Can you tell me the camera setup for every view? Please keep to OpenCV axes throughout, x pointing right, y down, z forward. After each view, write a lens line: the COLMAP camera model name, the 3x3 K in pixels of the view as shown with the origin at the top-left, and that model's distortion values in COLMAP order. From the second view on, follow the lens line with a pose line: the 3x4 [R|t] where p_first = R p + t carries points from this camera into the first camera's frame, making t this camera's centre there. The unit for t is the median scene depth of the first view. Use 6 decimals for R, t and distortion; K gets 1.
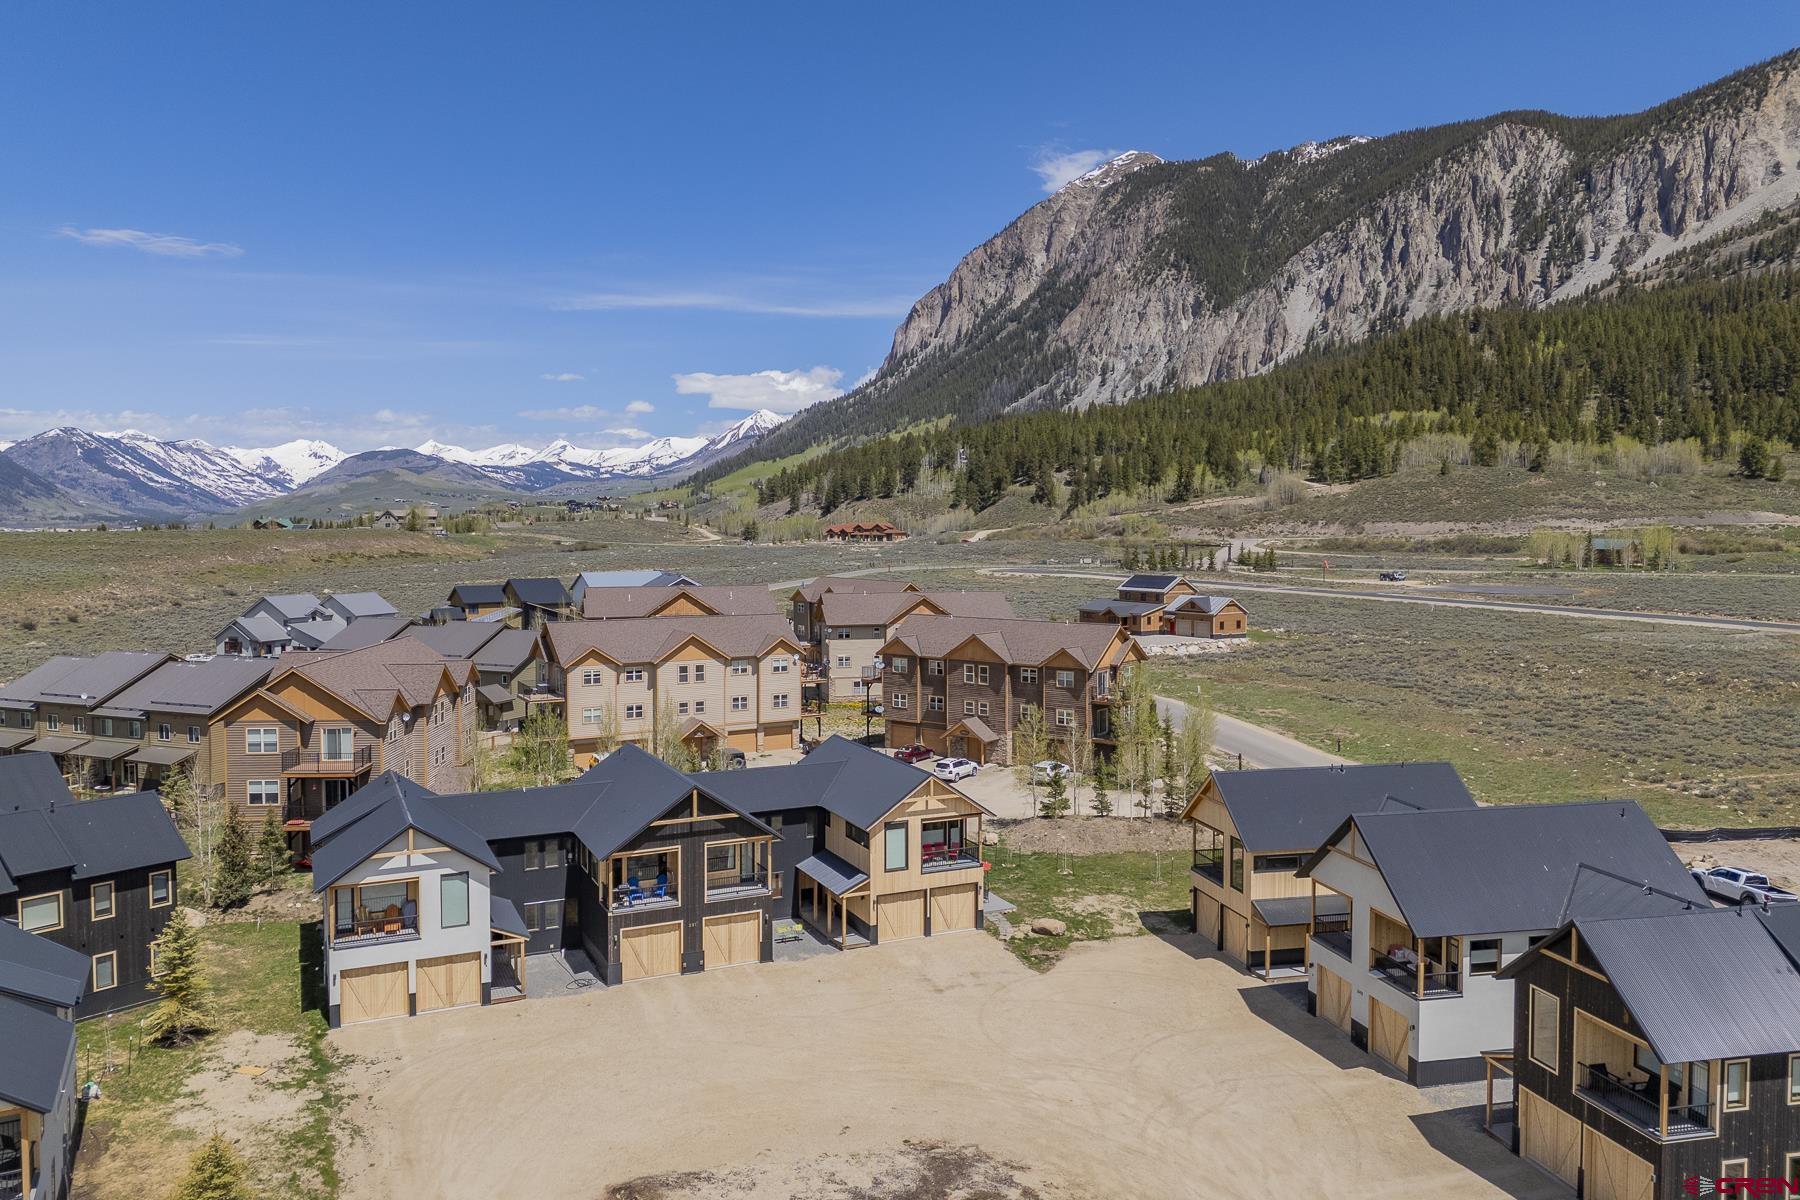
lens RADIAL K [[1318.6, 0, 903.8], [0, 1318.6, 595.6], [0, 0, 1]] dist [0.070555, -0.056366]
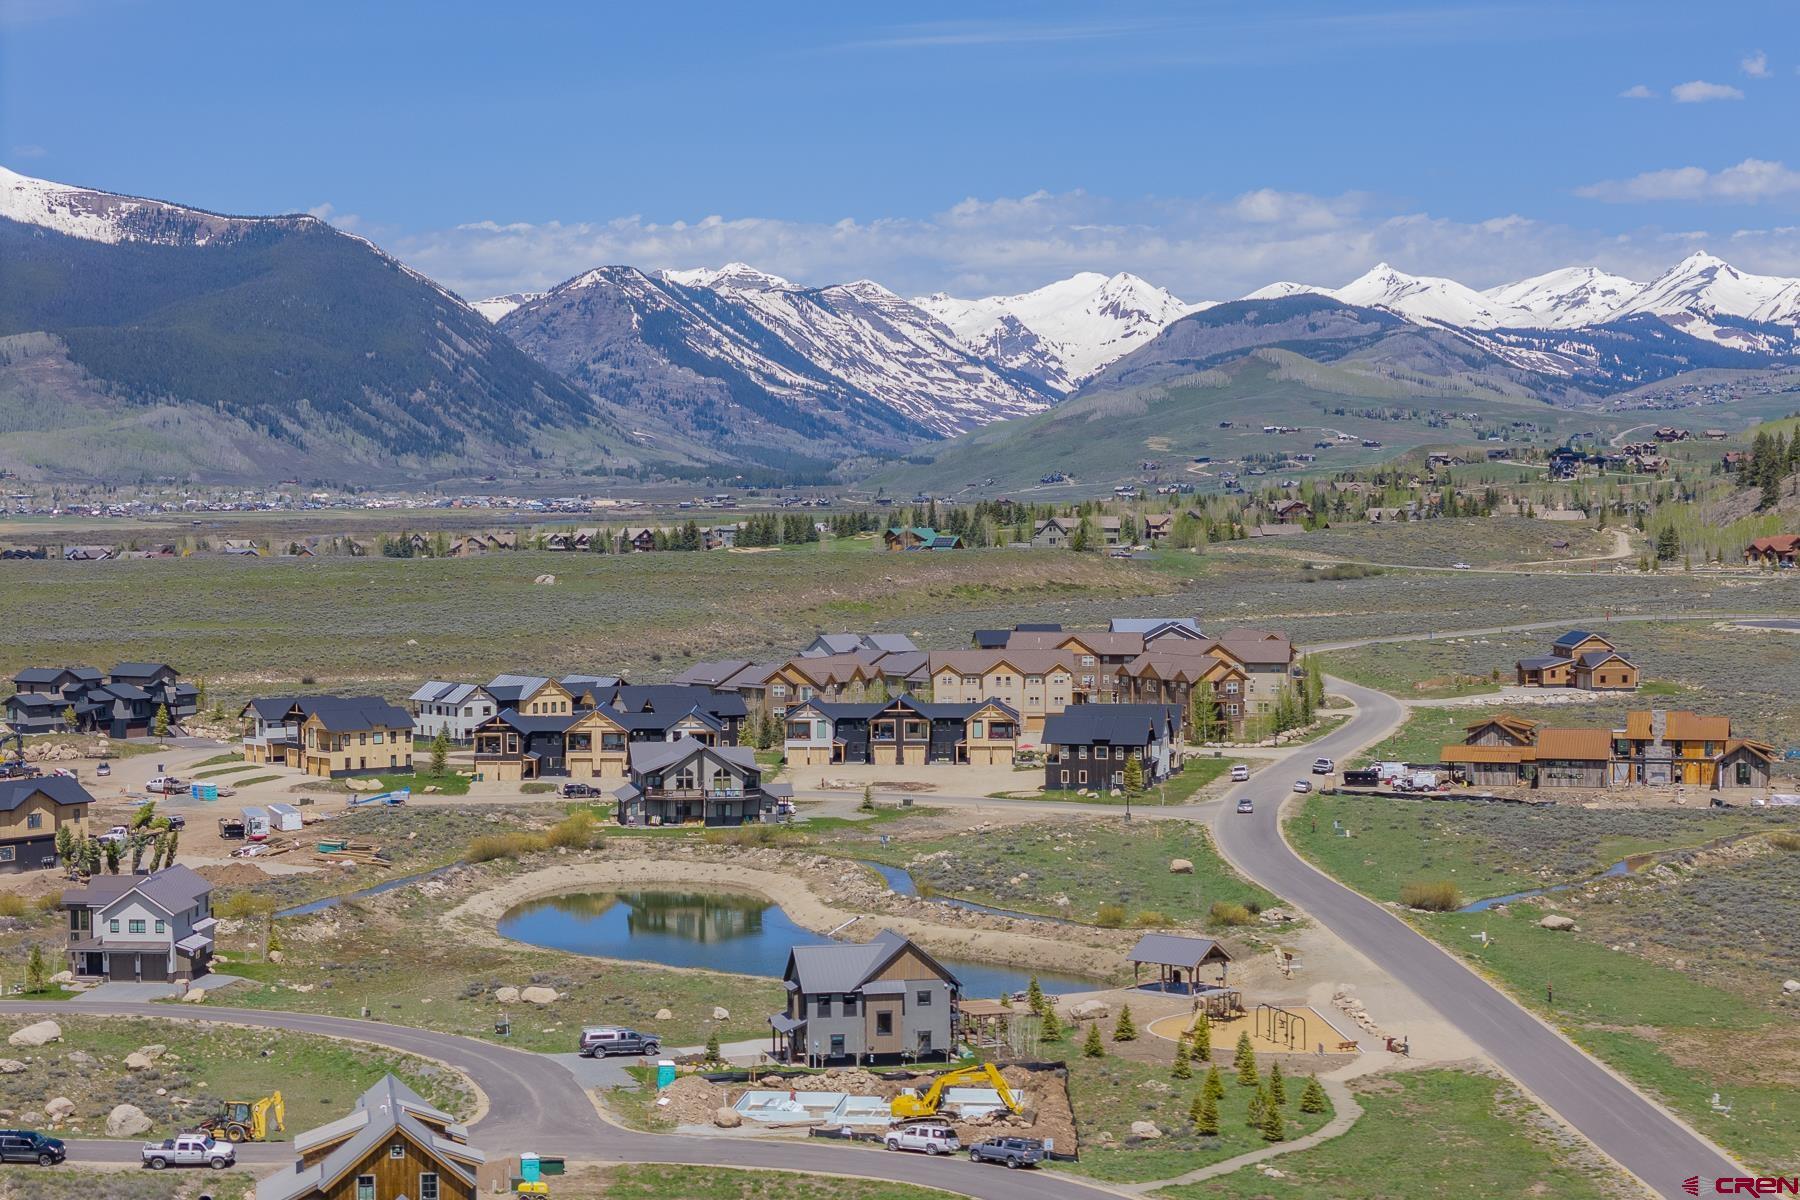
lens RADIAL K [[3673.6, 0, 901.3], [0, 3673.6, 598.6], [0, 0, 1]] dist [-0.159280, 0.353859]
pose [[0.889227, 0.014123, -0.457247, 0.412770], [-0.022842, 0.999647, -0.013545, 0.003940], [0.456895, 0.022489, 0.889236, -0.721397]]
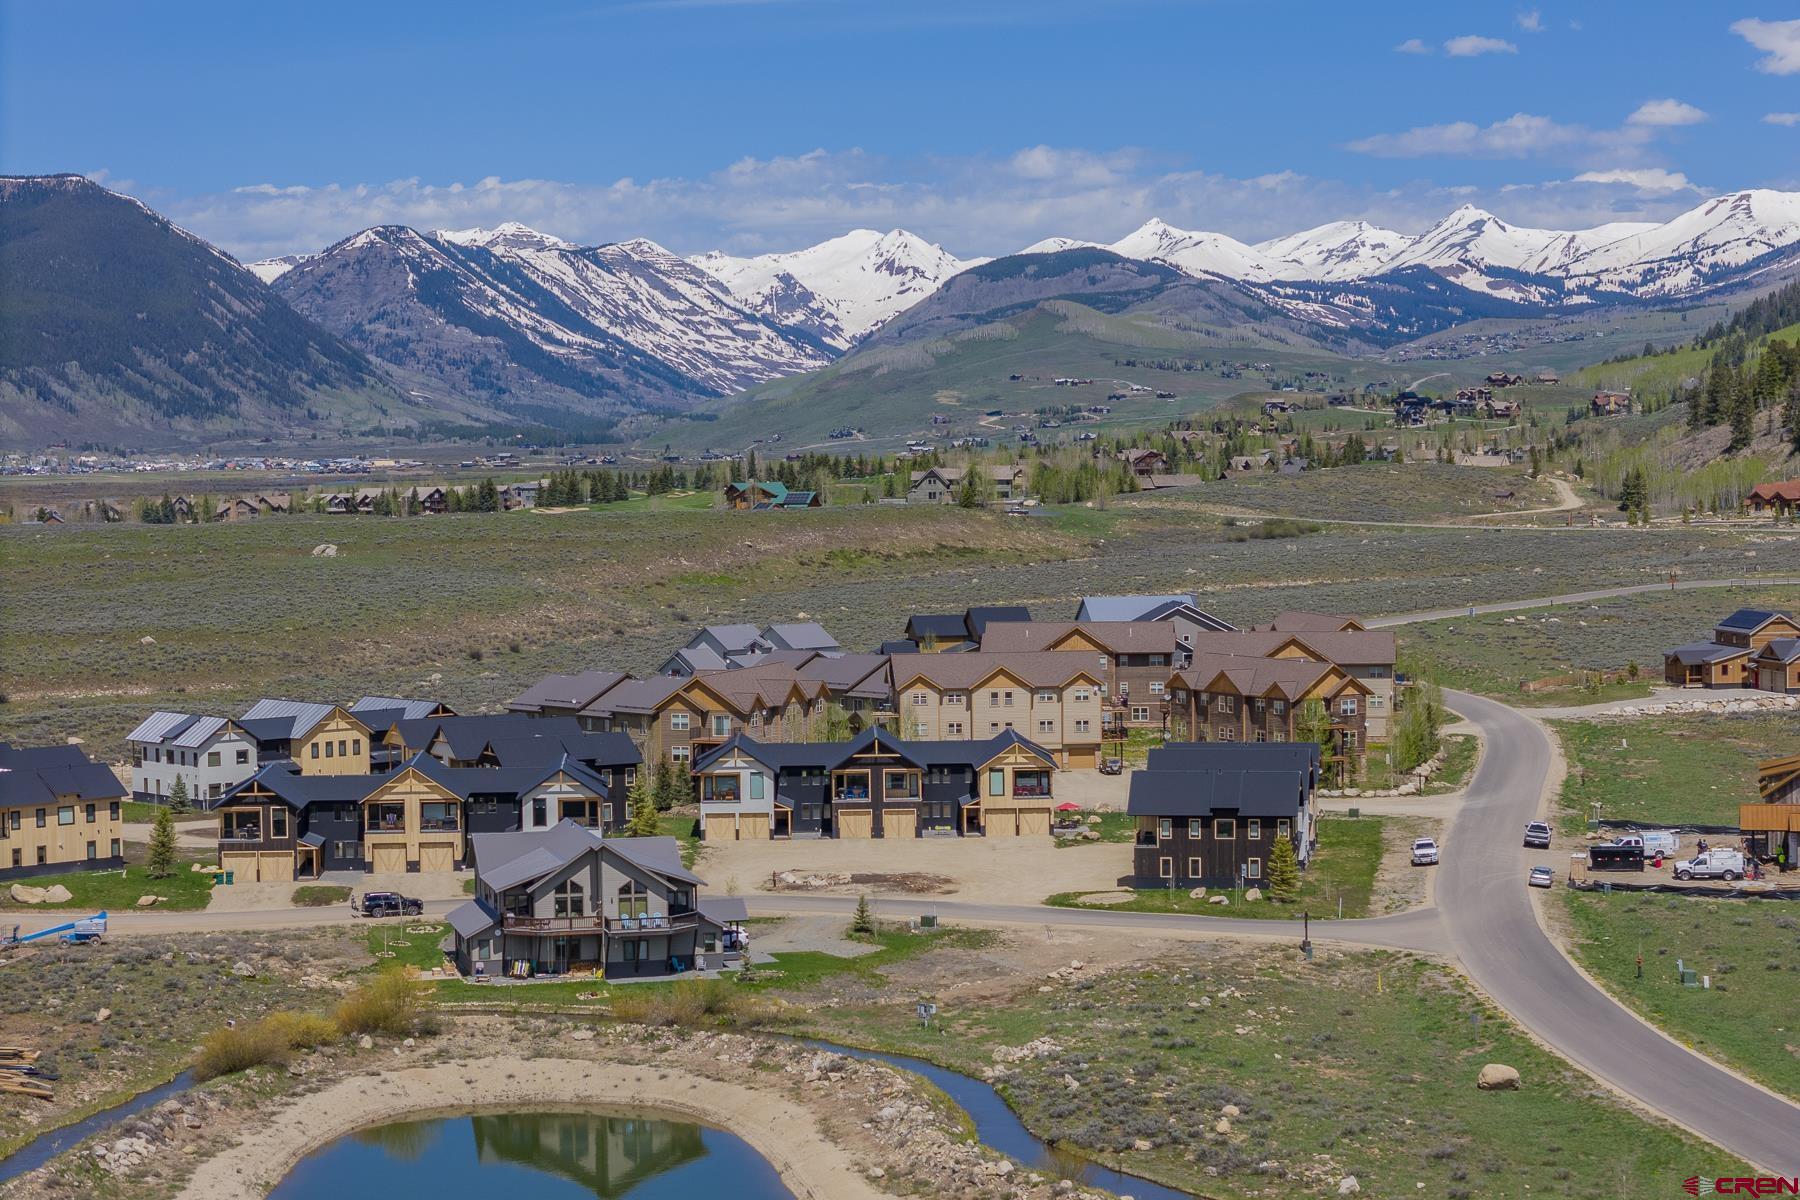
lens RADIAL K [[3622.2, 0, 900.6], [0, 3622.2, 599.9], [0, 0, 1]] dist [-0.222403, 1.344740]
pose [[0.915977, 0.008740, -0.401135, 0.227653], [-0.010476, 0.999943, -0.002135, -0.004835], [0.401093, 0.006158, 0.916016, -0.435163]]
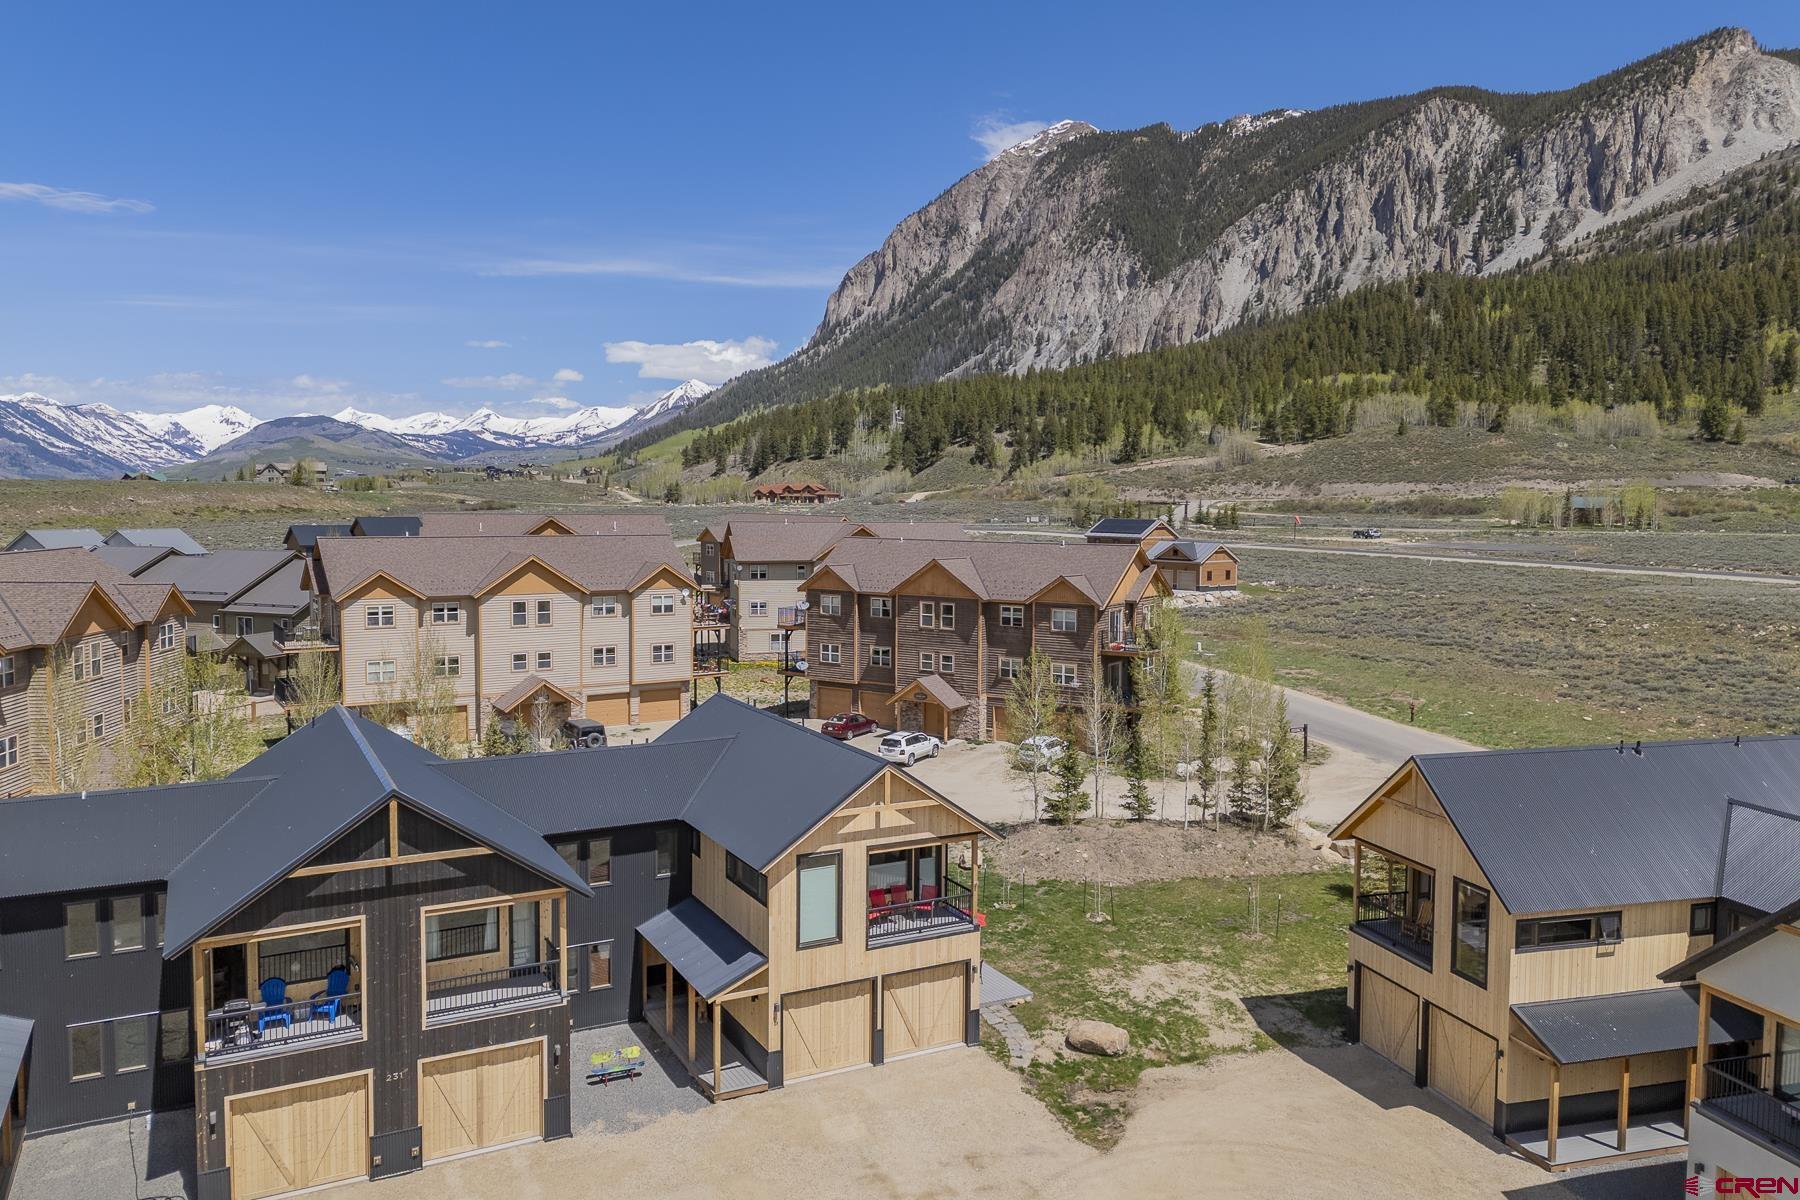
lens RADIAL K [[1318.6, 0, 903.8], [0, 1318.6, 595.6], [0, 0, 1]] dist [0.070555, -0.056366]
pose [[0.998670, 0.003325, 0.051441, 0.000040], [-0.004328, 0.999803, 0.019394, 0.007462], [-0.051367, -0.019591, 0.998488, 0.060490]]
